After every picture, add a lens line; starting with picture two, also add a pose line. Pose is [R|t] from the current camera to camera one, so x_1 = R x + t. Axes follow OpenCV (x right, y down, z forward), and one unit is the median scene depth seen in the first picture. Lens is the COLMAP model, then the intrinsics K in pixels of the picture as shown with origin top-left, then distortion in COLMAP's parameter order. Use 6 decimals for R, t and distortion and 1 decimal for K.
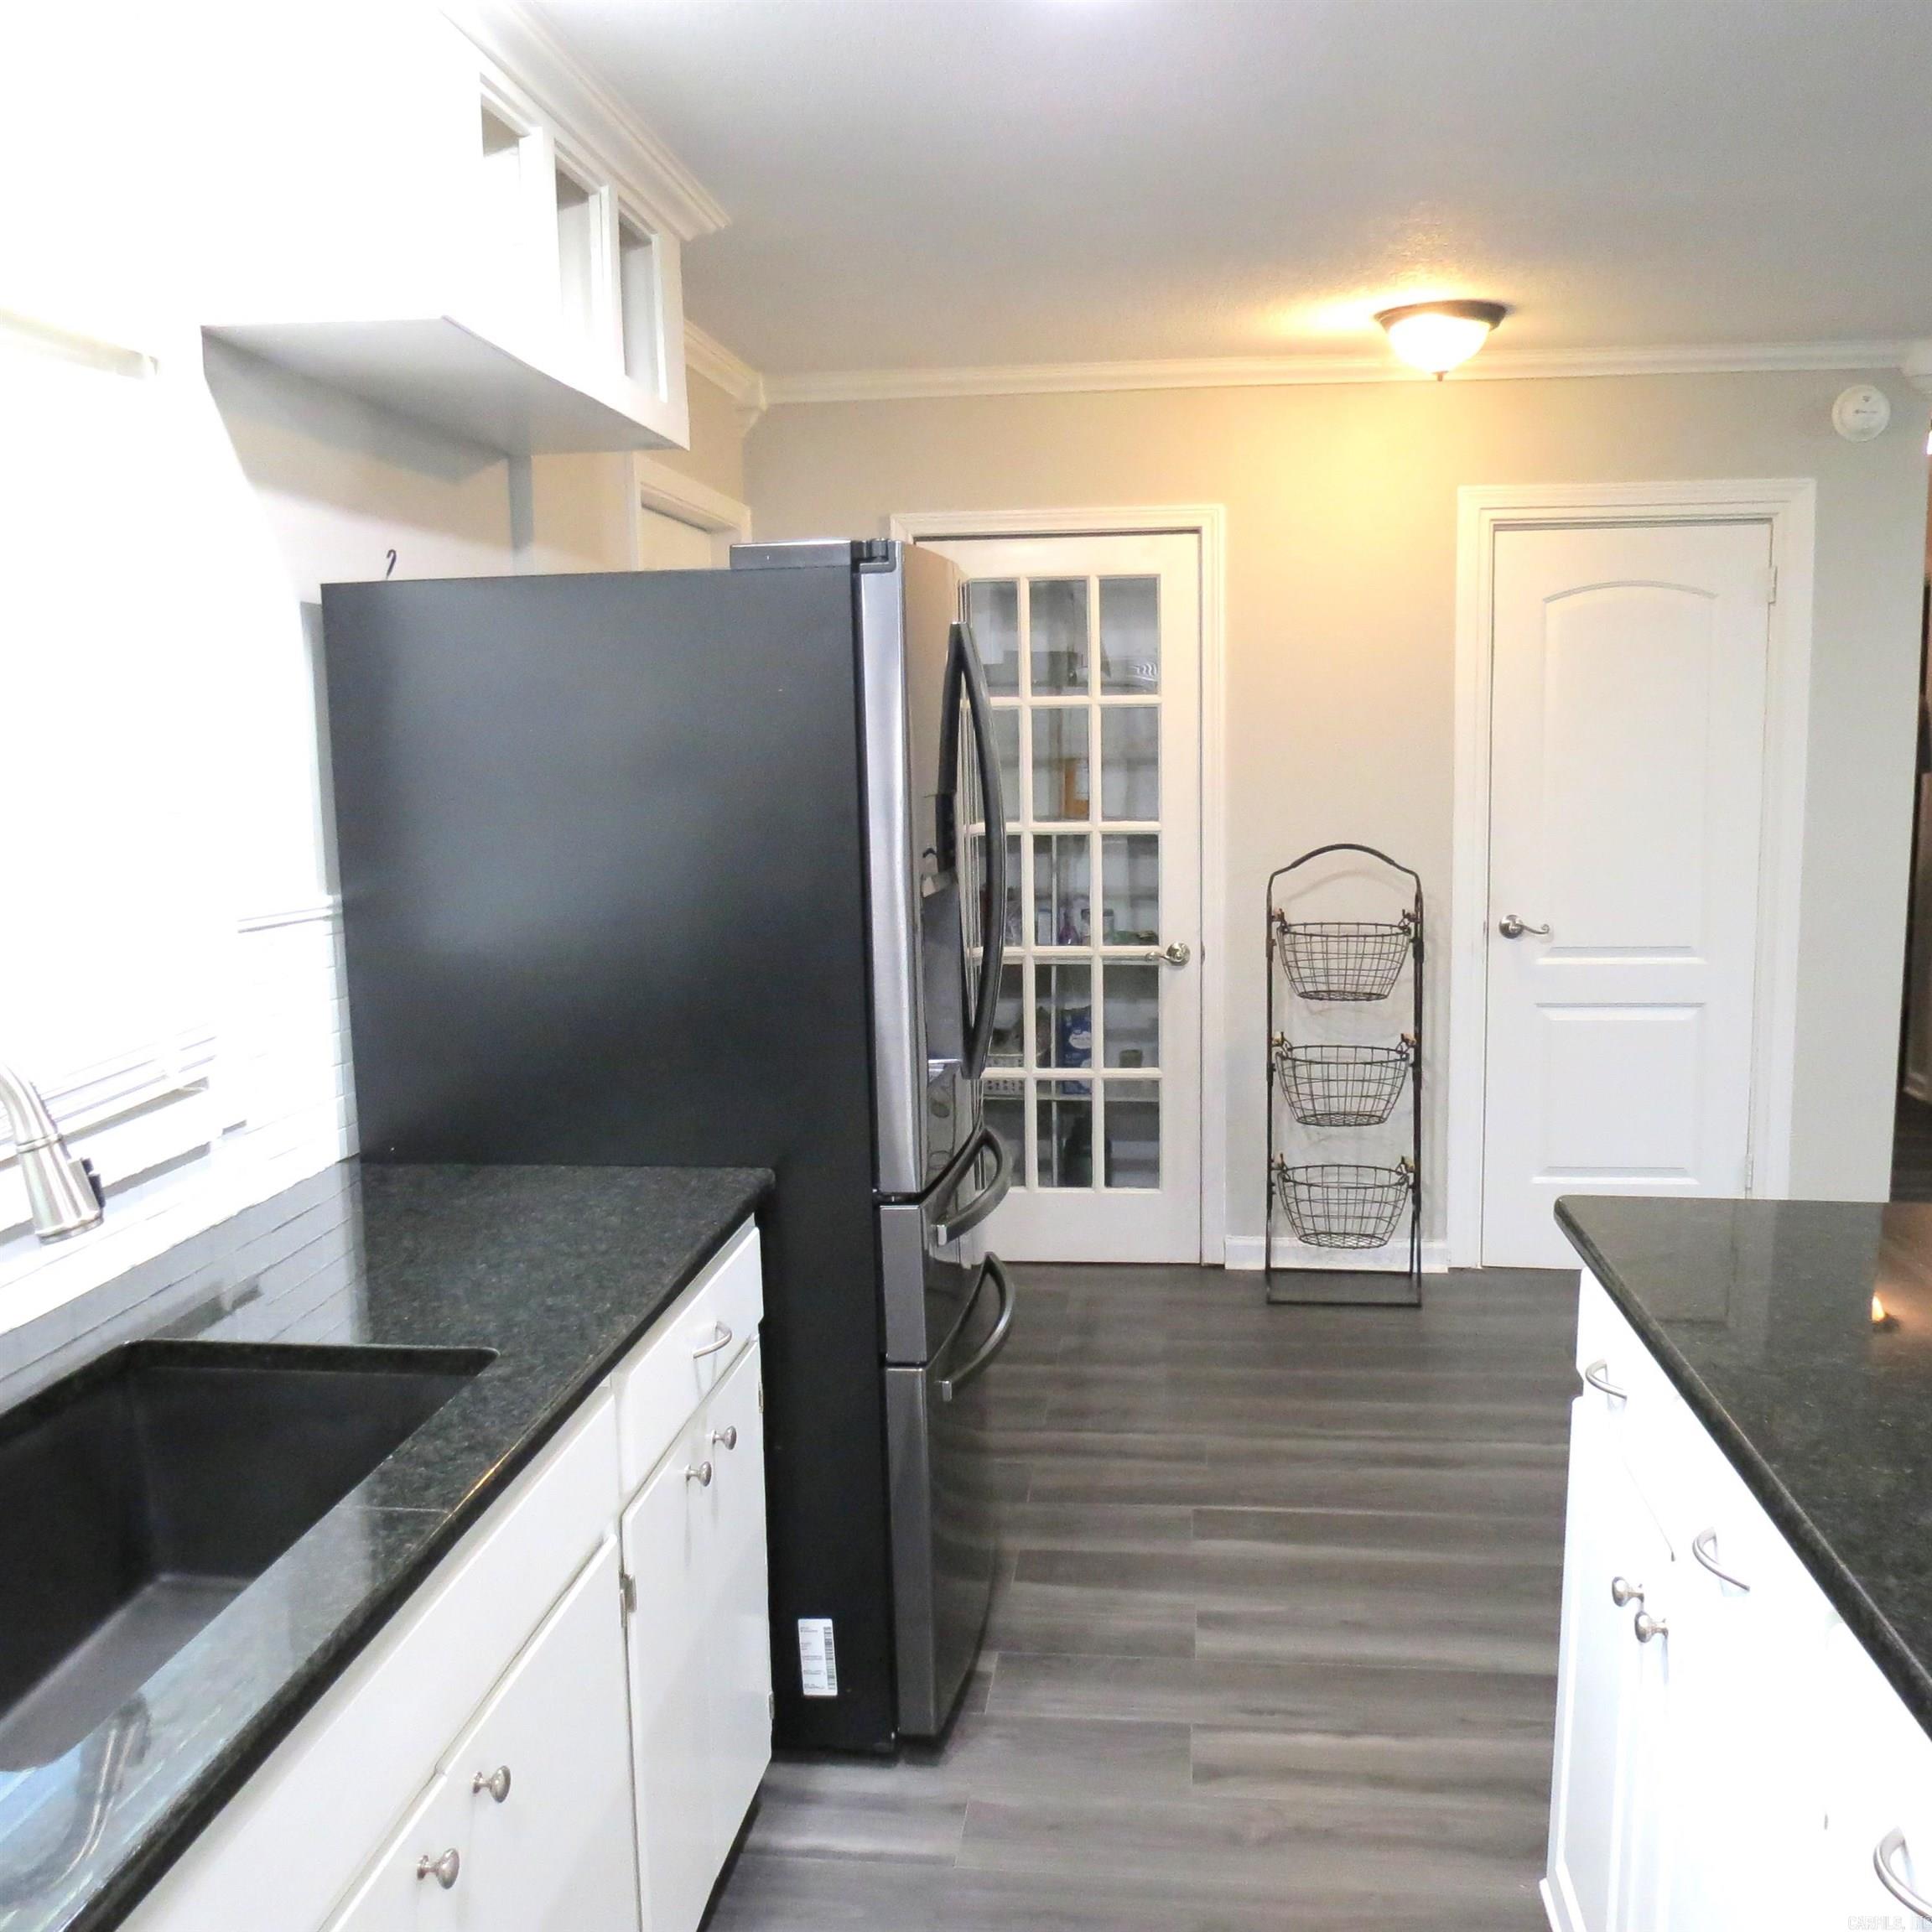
lens RADIAL K [[1842.9, 0, 979.4], [0, 1842.9, 968.5], [0, 0, 1]] dist [-0.034528, 0.023317]
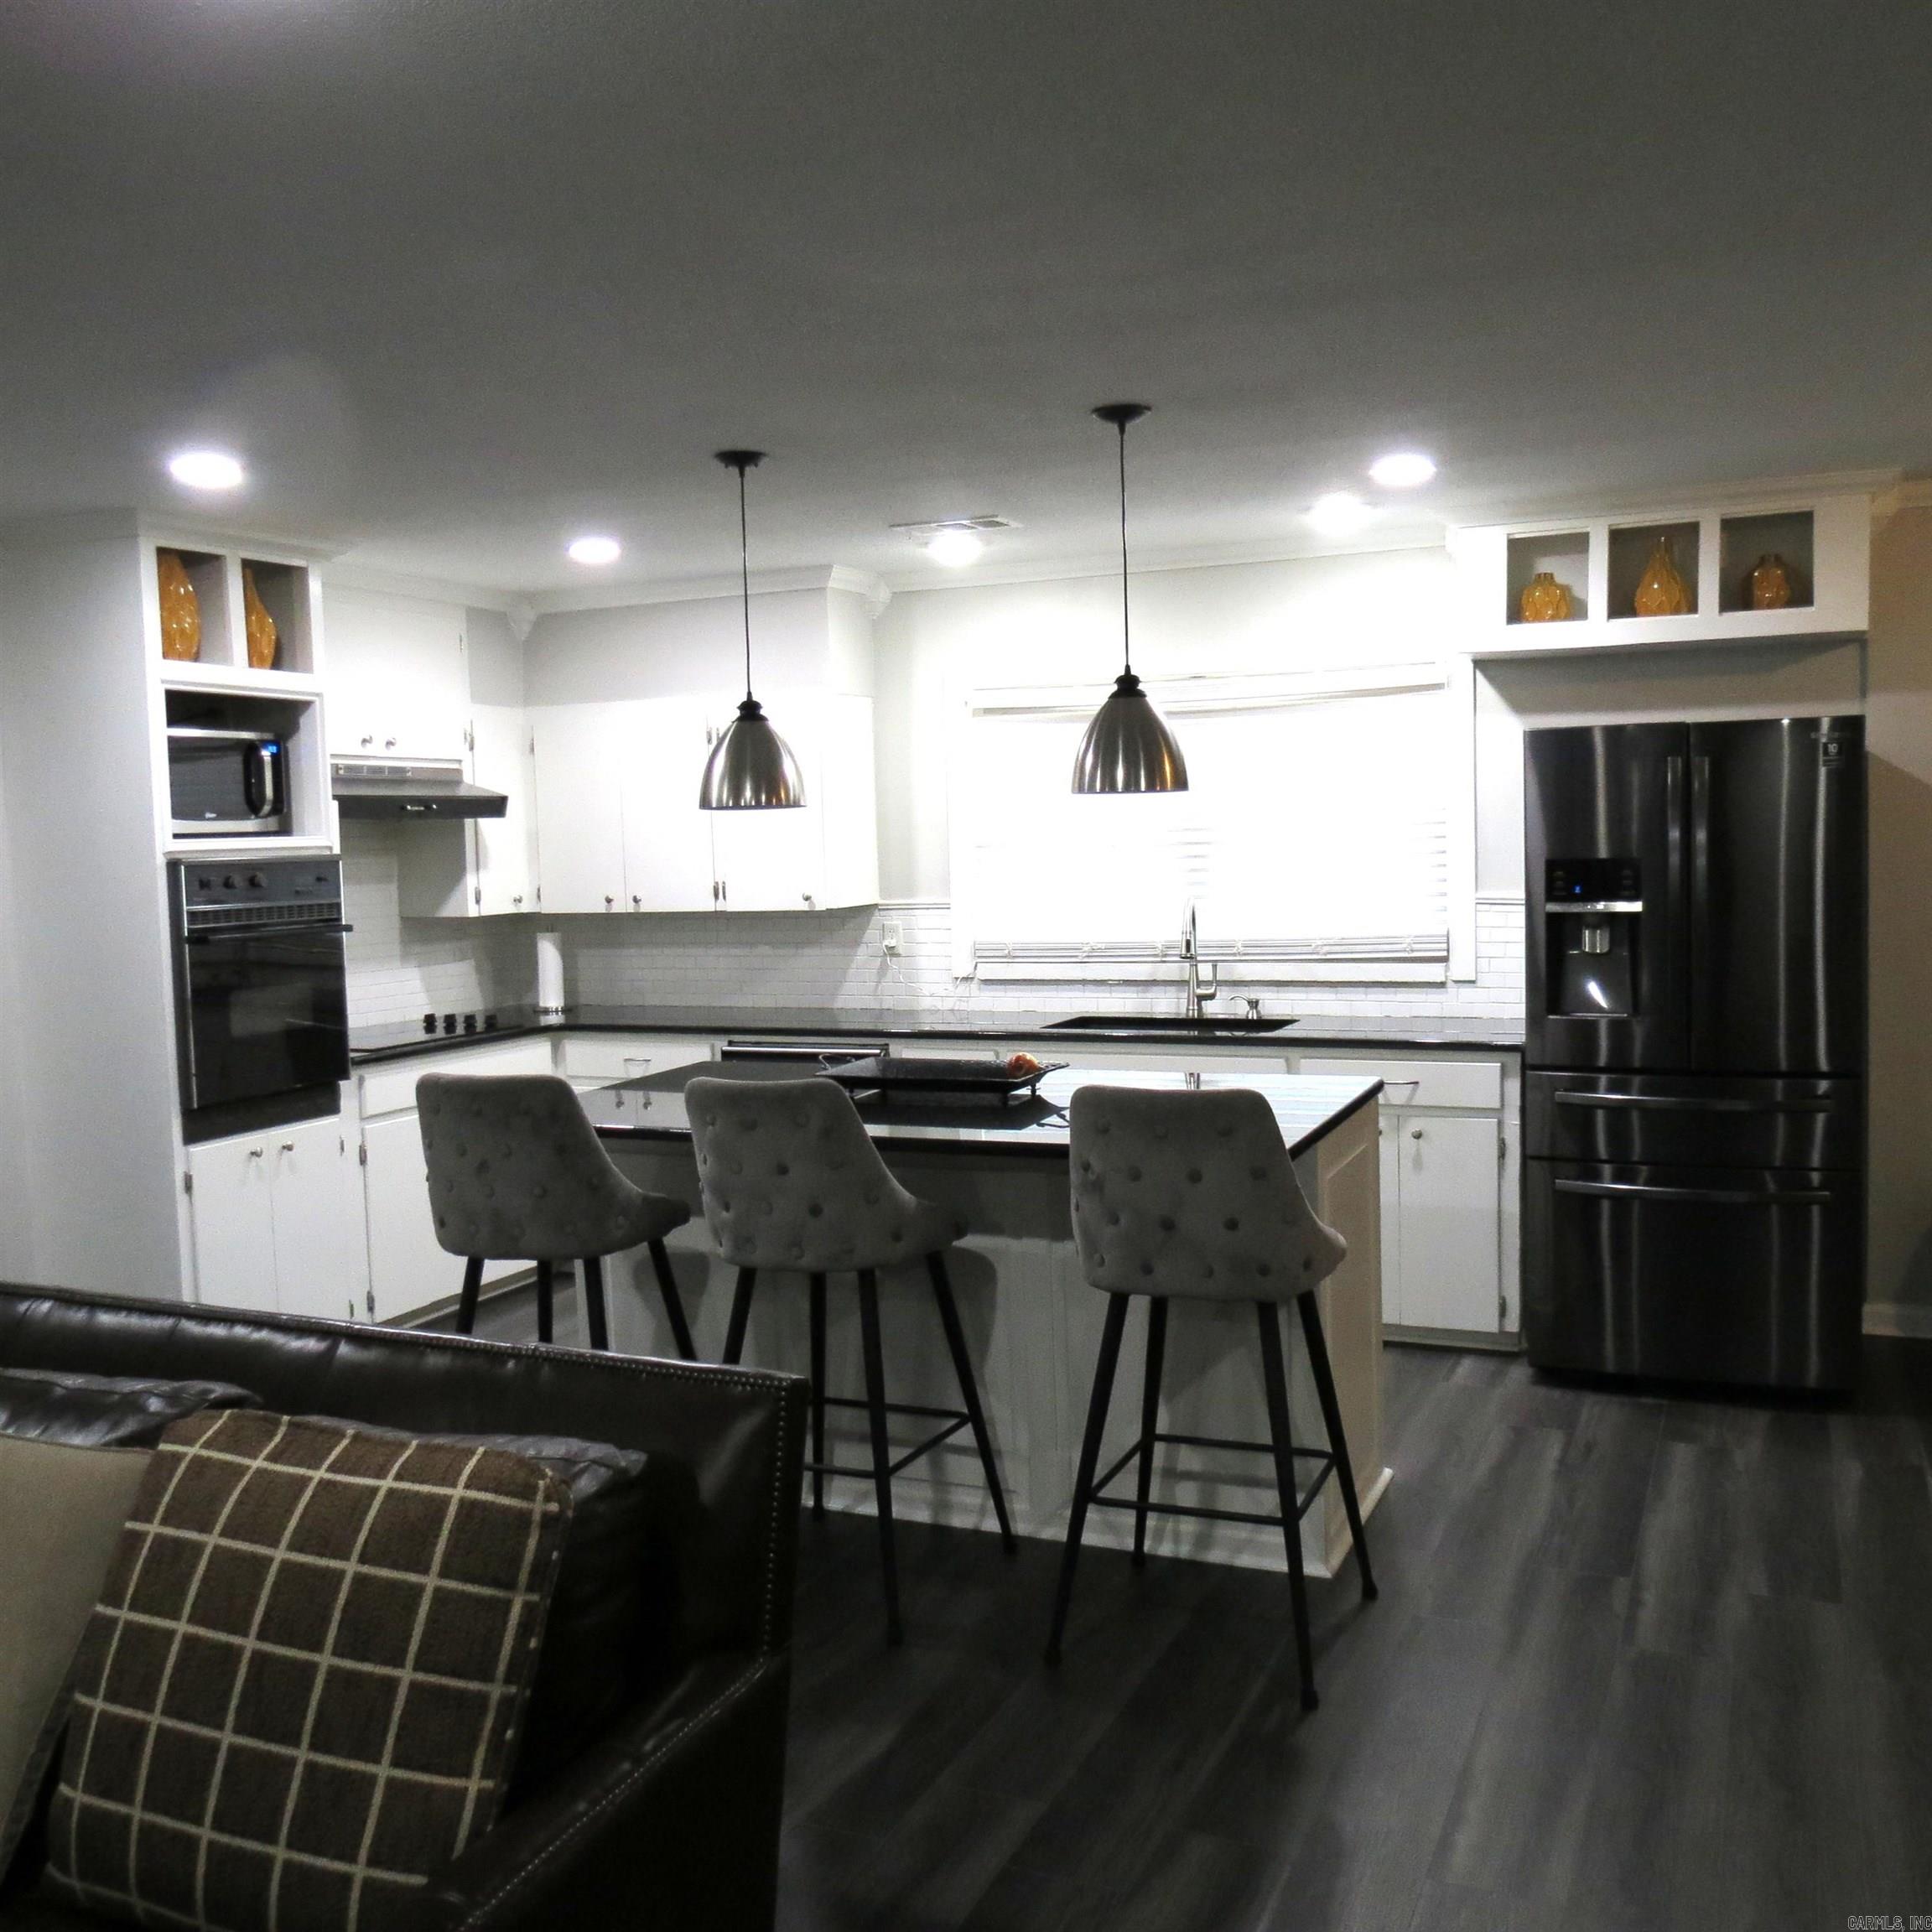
lens RADIAL K [[1842.9, 0, 979.4], [0, 1842.9, 968.5], [0, 0, 1]] dist [-0.034528, 0.023317]
pose [[-0.293310, 0.090805, -0.951695, 1.047940], [-0.096858, 0.987534, 0.124076, -0.084307], [0.951098, 0.128572, -0.280858, 0.533340]]
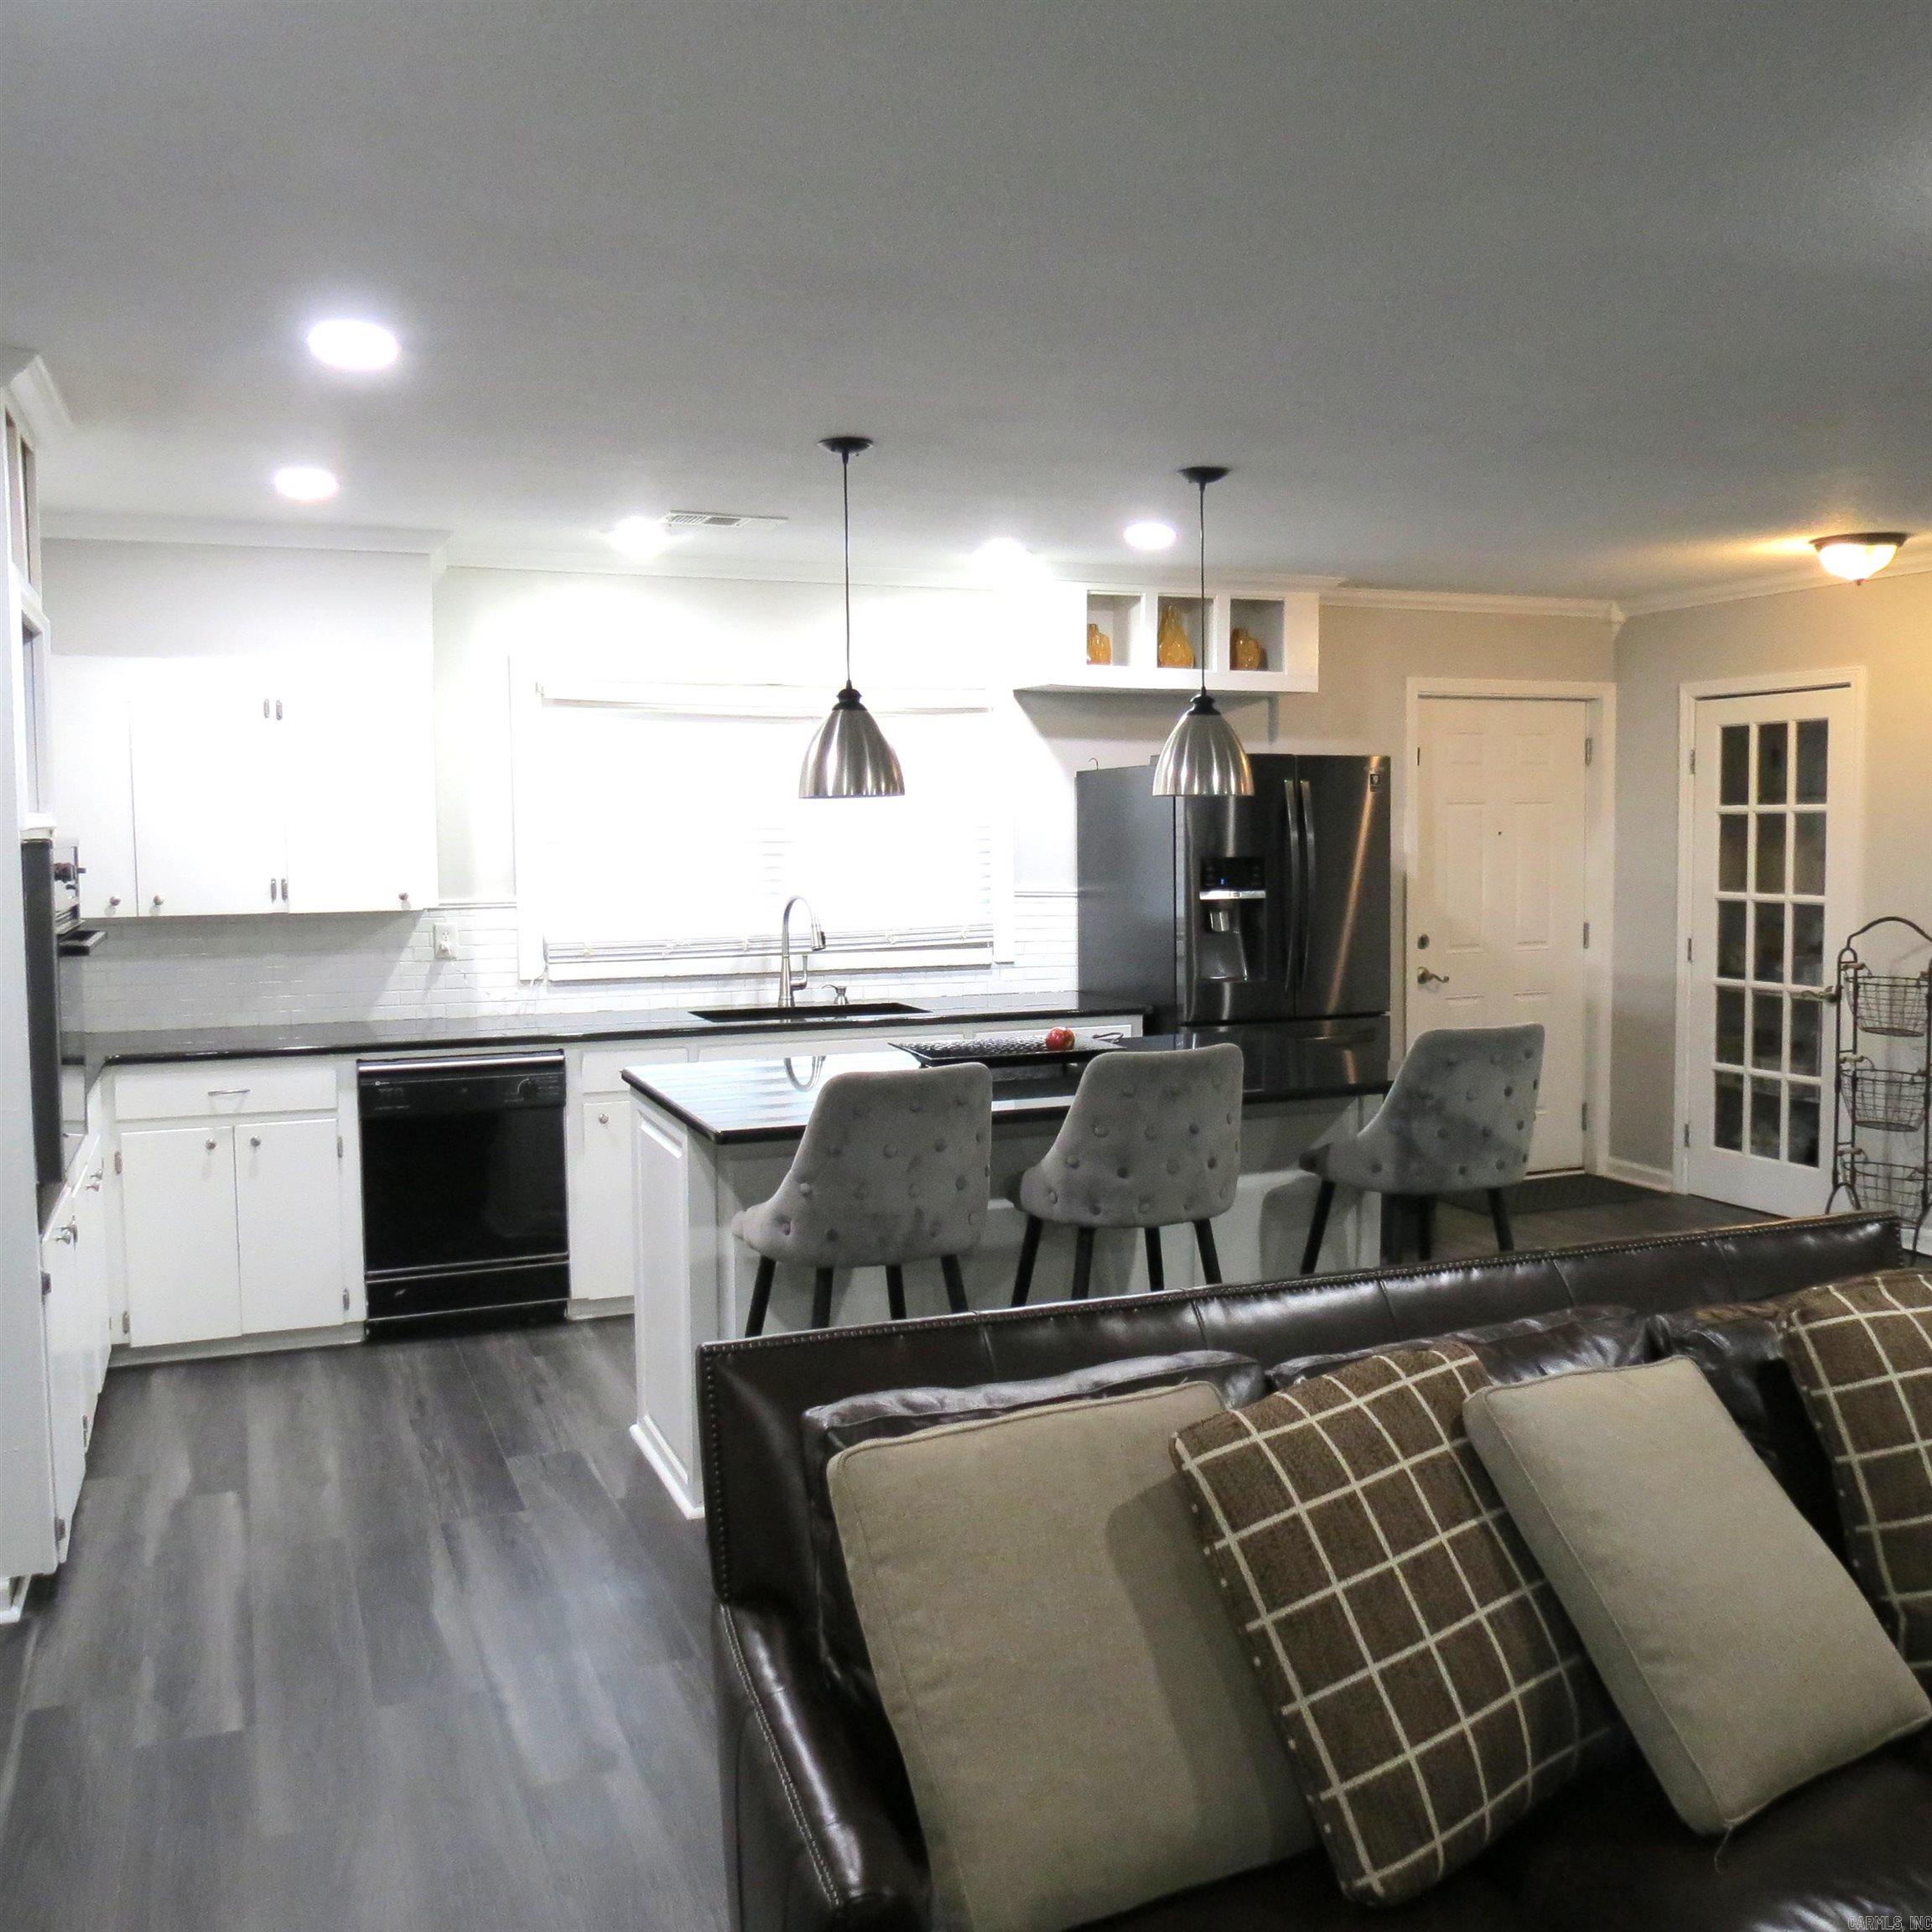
lens RADIAL K [[1842.9, 0, 979.4], [0, 1842.9, 968.5], [0, 0, 1]] dist [-0.034528, 0.023317]
pose [[0.480957, 0.080930, -0.873001, 1.033743], [-0.118454, 0.992599, 0.026758, 0.012569], [0.868705, 0.090541, 0.486984, -0.214671]]
